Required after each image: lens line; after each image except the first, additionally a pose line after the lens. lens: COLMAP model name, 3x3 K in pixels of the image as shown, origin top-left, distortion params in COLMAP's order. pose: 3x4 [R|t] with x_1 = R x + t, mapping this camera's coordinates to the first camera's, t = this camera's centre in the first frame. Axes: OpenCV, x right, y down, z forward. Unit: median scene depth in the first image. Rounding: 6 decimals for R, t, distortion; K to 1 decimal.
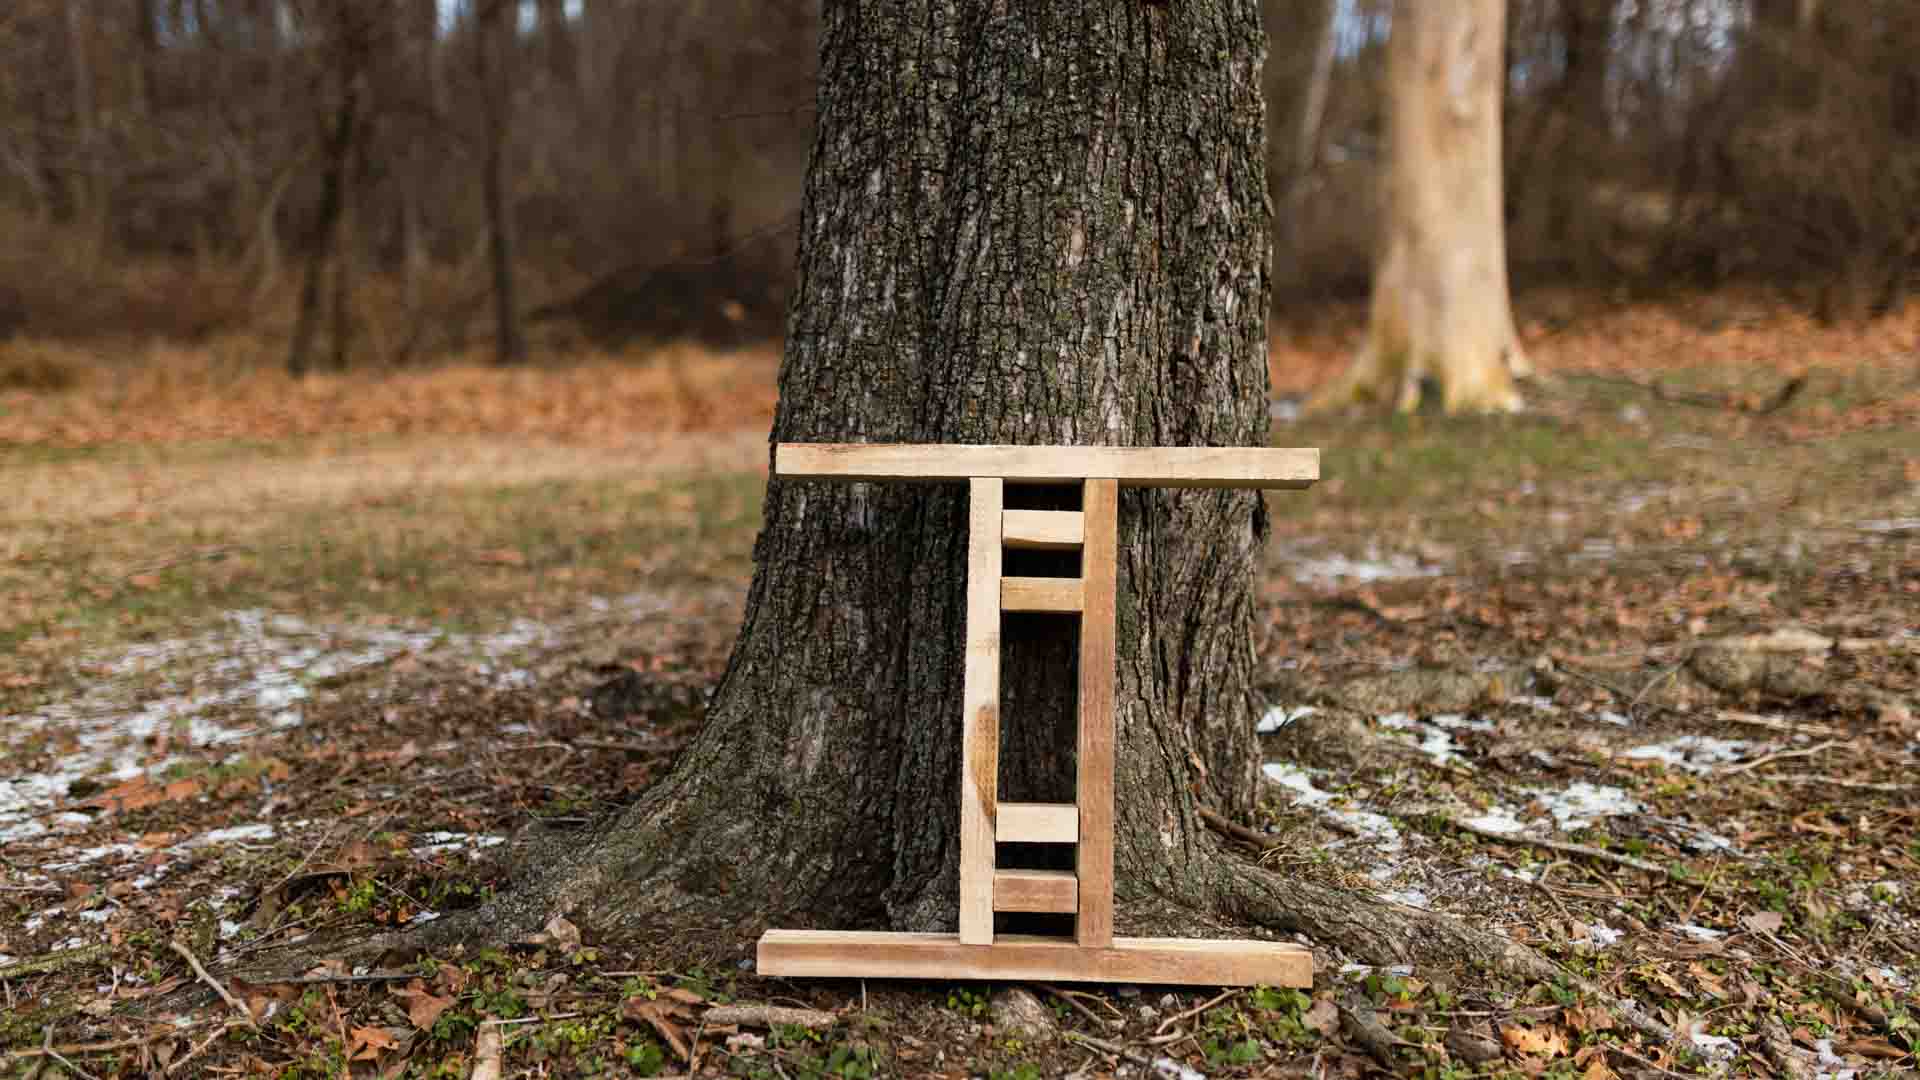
lens RADIAL K [[1813.3, 0, 967.4], [0, 1813.3, 535.1], [0, 0, 1]] dist [0.002622, -0.007752]
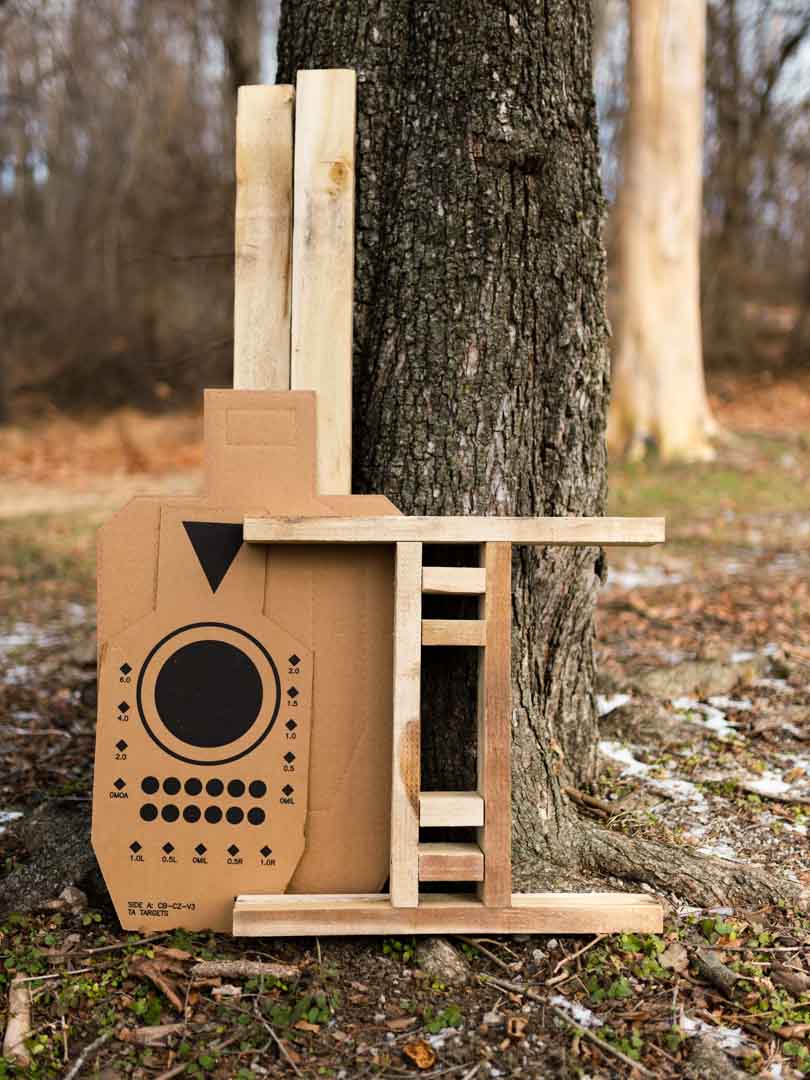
lens RADIAL K [[1226.7, 0, 405.0], [0, 1226.7, 540.0], [0, 0, 1]] dist [-0.004657, 0.003896]
pose [[0.997168, -0.009110, 0.074655, -0.053573], [0.008829, 0.999953, 0.004094, -0.034370], [-0.074689, -0.003424, 0.997201, 0.125003]]
